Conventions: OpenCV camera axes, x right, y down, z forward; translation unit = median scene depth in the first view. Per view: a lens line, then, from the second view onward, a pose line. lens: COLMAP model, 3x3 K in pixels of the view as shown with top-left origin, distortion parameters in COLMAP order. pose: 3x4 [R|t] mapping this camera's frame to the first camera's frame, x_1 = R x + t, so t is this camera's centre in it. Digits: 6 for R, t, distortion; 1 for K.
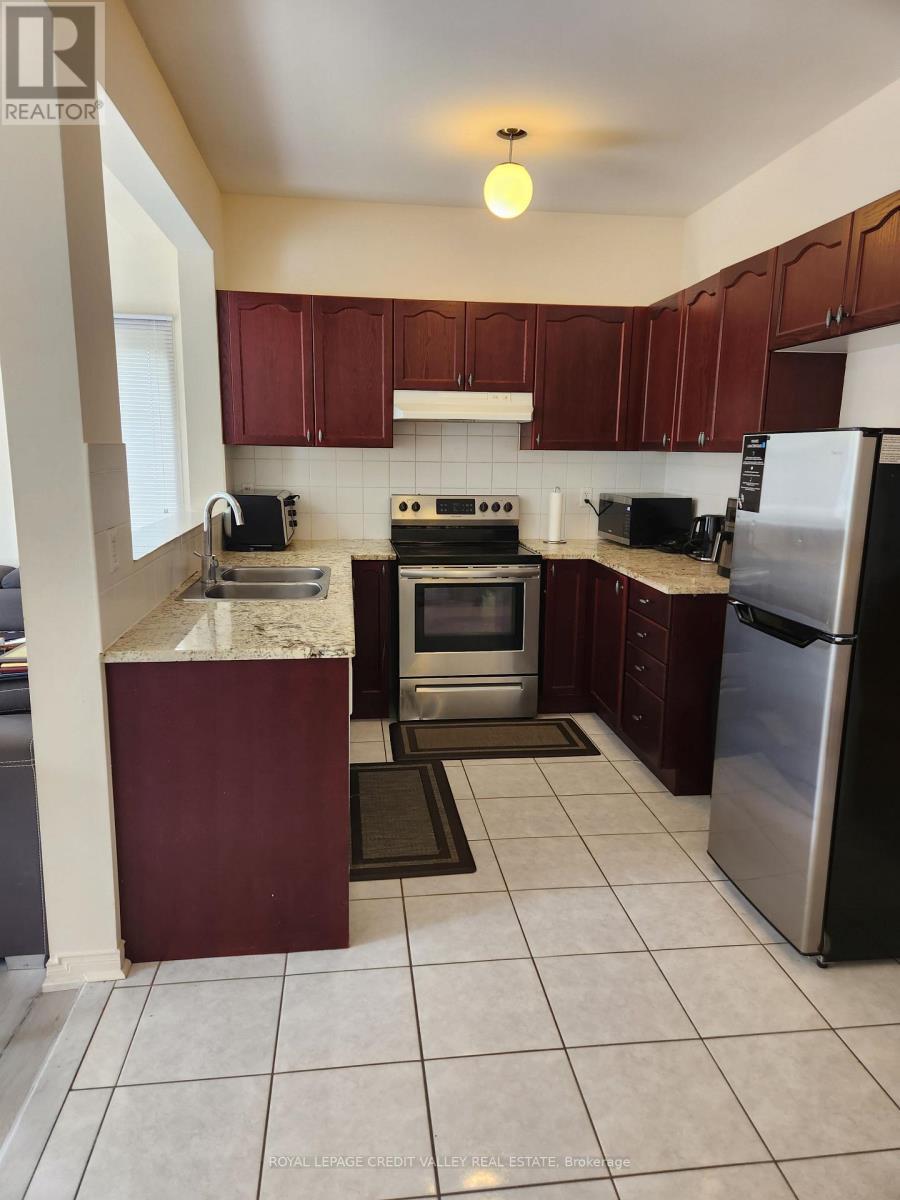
lens RADIAL K [[800.6, 0, 449.4], [0, 800.6, 574.1], [0, 0, 1]] dist [0.093603, -0.081534]
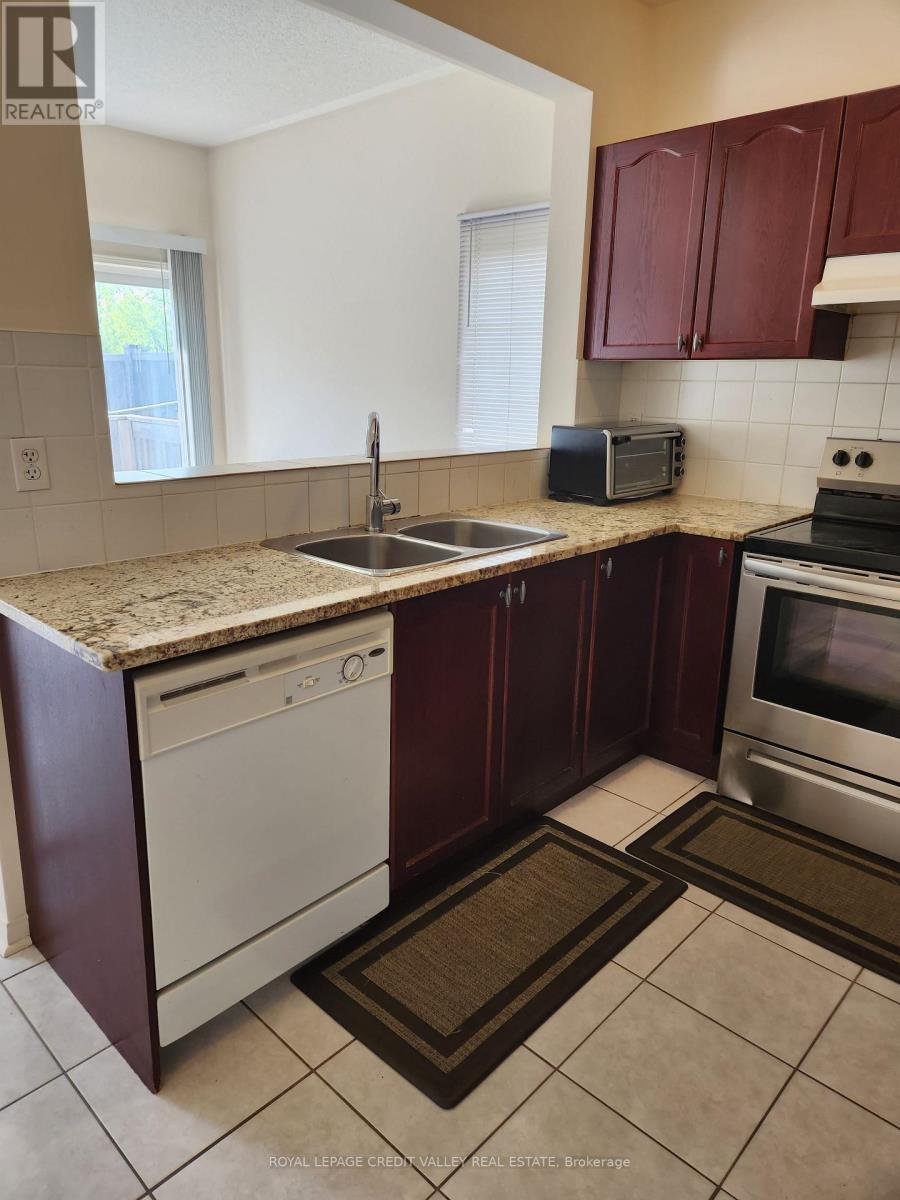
lens RADIAL K [[800.6, 0, 449.4], [0, 800.6, 574.1], [0, 0, 1]] dist [0.093603, -0.081534]
pose [[0.631123, 0.183166, -0.753746, 0.263810], [-0.130958, 0.982932, 0.129206, -0.044402], [0.764548, 0.017164, 0.644339, 0.429188]]
